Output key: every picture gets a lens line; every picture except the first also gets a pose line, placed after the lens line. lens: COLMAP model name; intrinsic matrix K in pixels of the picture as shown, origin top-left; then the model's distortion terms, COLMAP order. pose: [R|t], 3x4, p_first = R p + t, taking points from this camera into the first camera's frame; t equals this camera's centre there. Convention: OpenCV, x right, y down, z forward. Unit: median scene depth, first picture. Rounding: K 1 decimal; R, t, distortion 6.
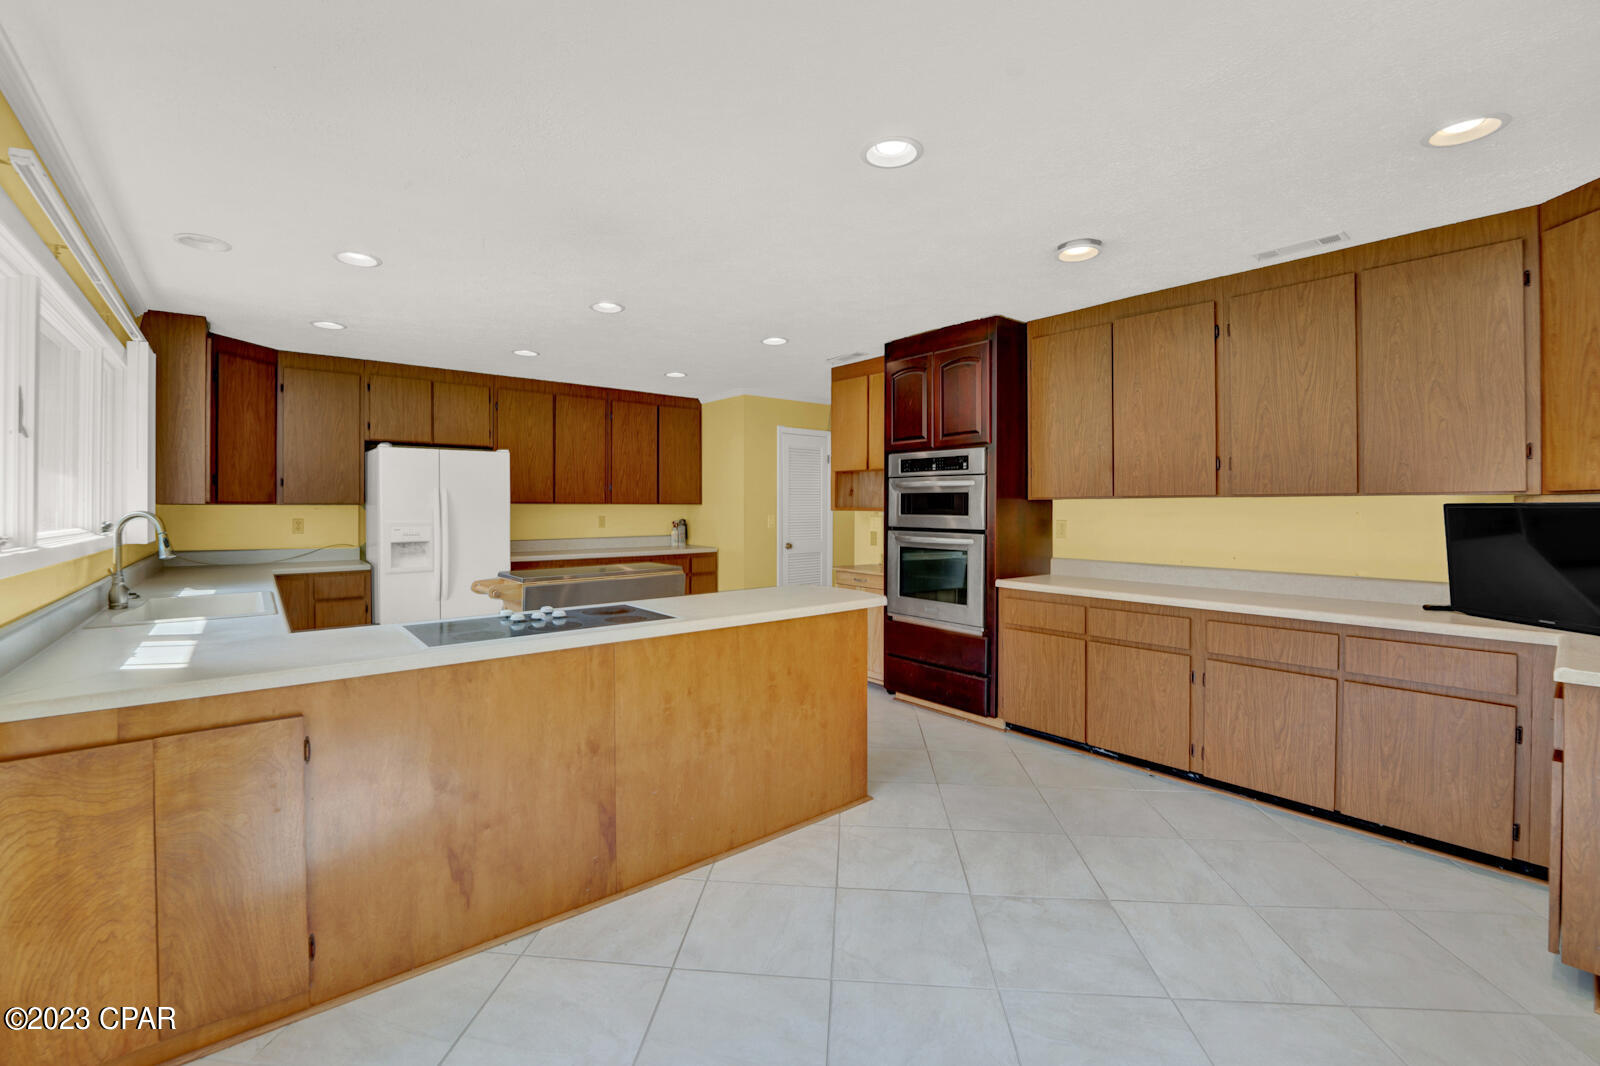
lens RADIAL K [[669.5, 0, 786.1], [0, 669.5, 506.6], [0, 0, 1]] dist [-0.022108, 0.000412]
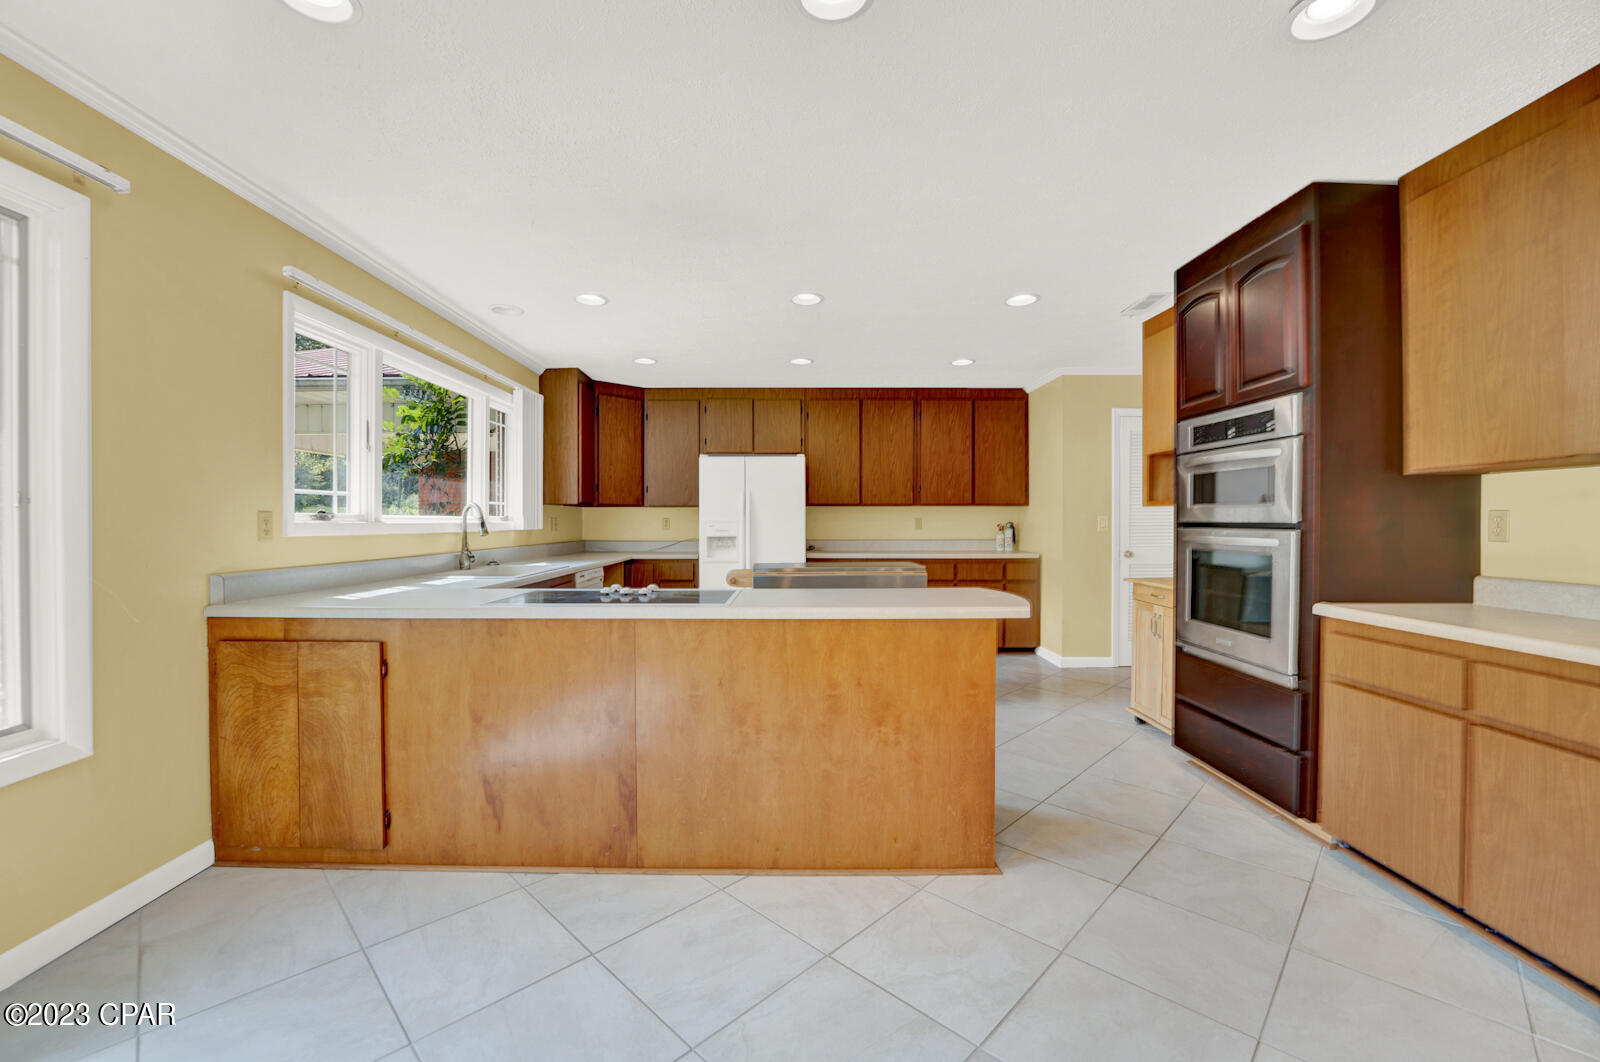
lens RADIAL K [[649.6, 0, 783.7], [0, 649.6, 524.9], [0, 0, 1]] dist [-0.023706, -0.000056]
pose [[0.772808, 0.002581, -0.634634, 0.283462], [0.001290, 0.999983, 0.005638, 0.029486], [0.634638, -0.005175, 0.772792, 0.203851]]
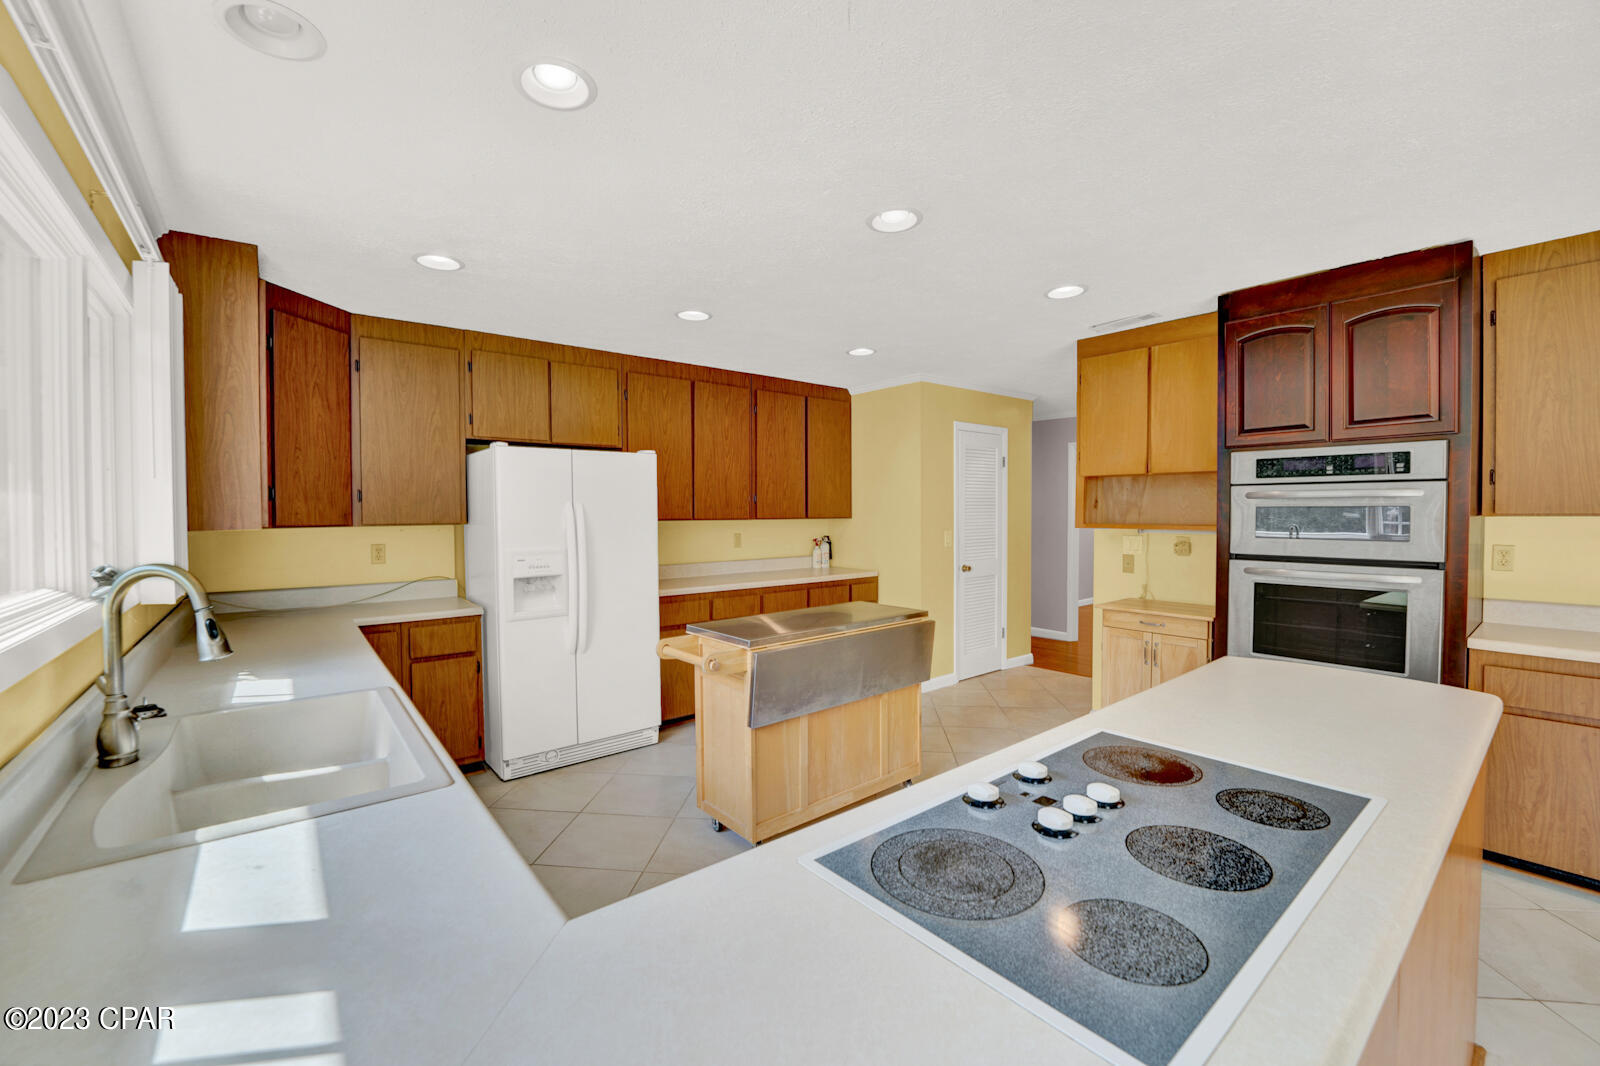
lens RADIAL K [[654.9, 0, 800.9], [0, 654.9, 525.2], [0, 0, 1]] dist [-0.022408, 0.000179]
pose [[0.999982, -0.006035, -0.000711, -0.311635], [0.006048, 0.999789, 0.019623, -0.017690], [0.000593, -0.019627, 0.999807, 0.322911]]
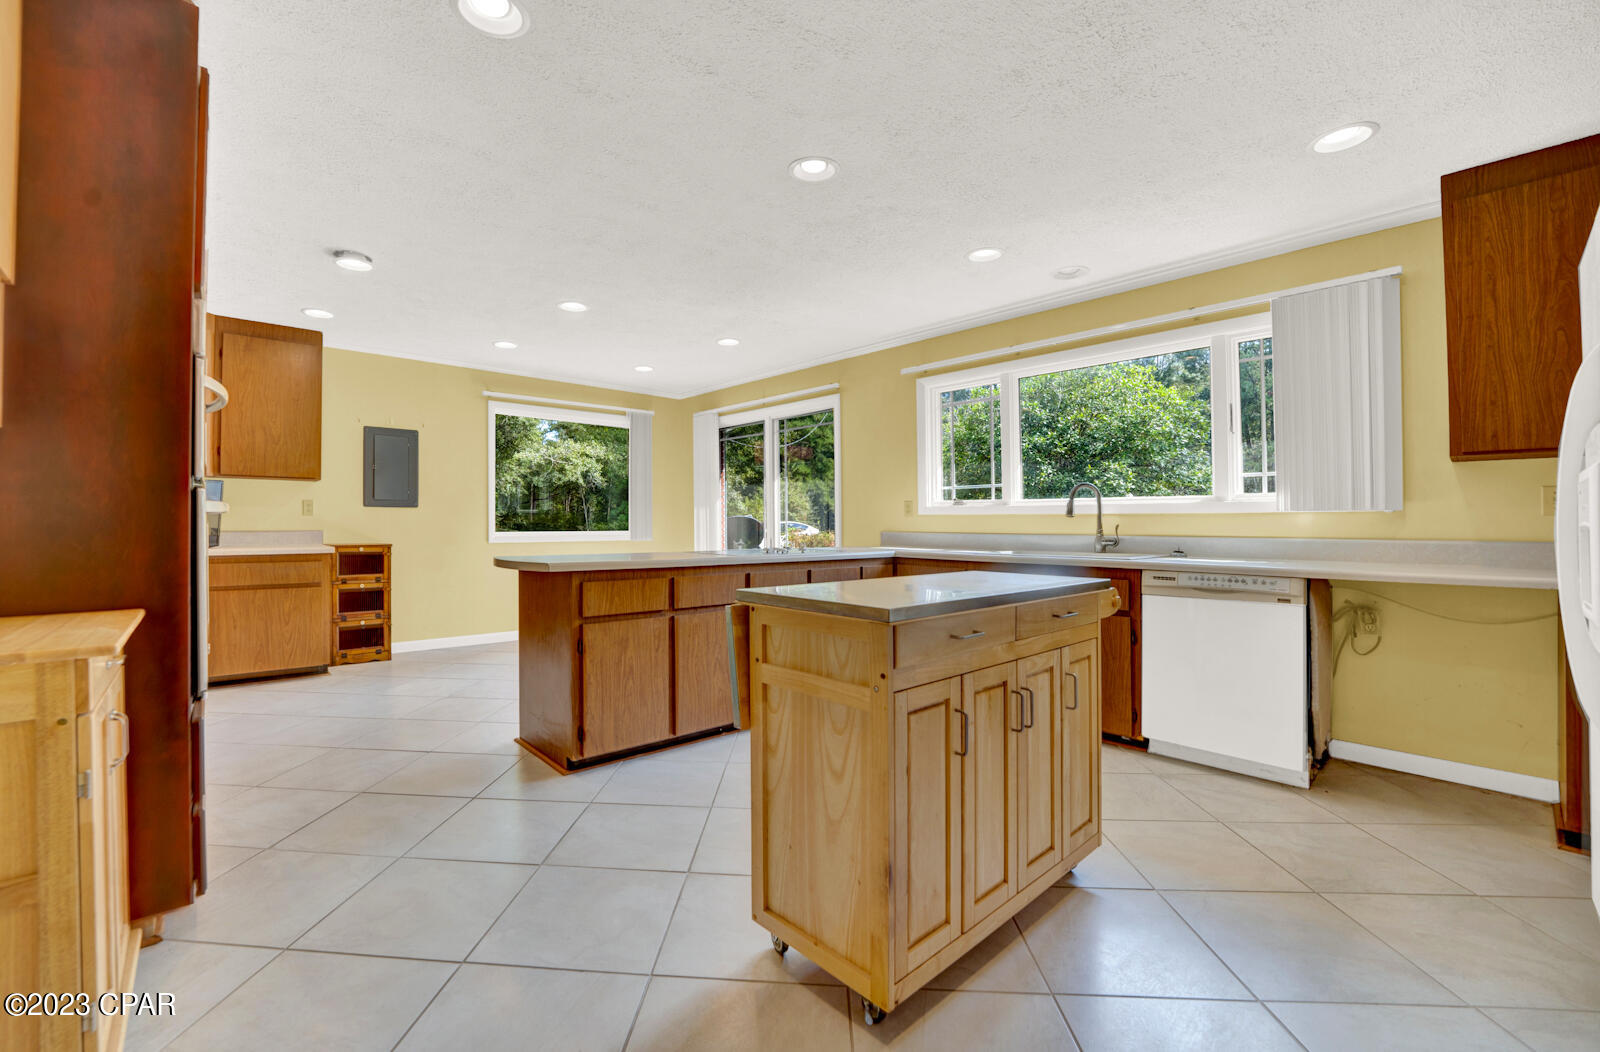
lens RADIAL K [[658.6, 0, 800.0], [0, 658.6, 526.0], [0, 0, 1]] dist [-0.000221, 0.000005]
pose [[-0.997658, -0.004835, -0.068222, -0.176976], [-0.005109, 0.999980, 0.003835, 0.059117], [0.068202, 0.004174, -0.997663, 1.462734]]
